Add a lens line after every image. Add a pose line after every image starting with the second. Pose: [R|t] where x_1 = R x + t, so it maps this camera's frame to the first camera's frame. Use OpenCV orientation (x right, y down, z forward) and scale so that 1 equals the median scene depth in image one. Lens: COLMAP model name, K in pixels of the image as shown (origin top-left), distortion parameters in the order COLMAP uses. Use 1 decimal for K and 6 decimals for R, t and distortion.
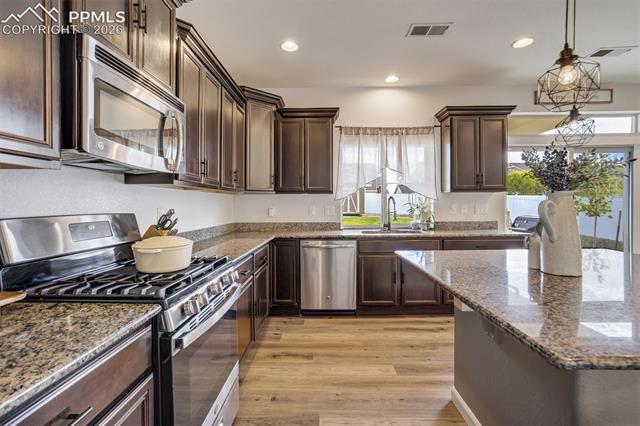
lens RADIAL K [[301.5, 0, 319.6], [0, 301.5, 205.4], [0, 0, 1]] dist [-0.033448, 0.016468]
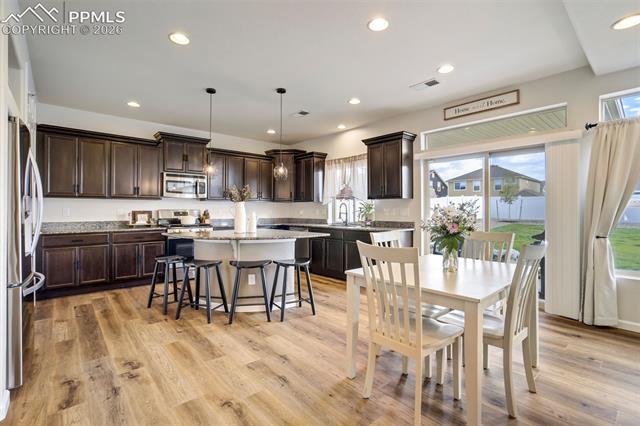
lens RADIAL K [[301.5, 0, 322.2], [0, 301.5, 207.2], [0, 0, 1]] dist [-0.033448, 0.016468]
pose [[0.680747, 0.002641, -0.732514, 1.412170], [-0.008706, 0.999952, -0.004485, 0.000696], [0.732467, 0.009431, 0.680737, -0.136011]]
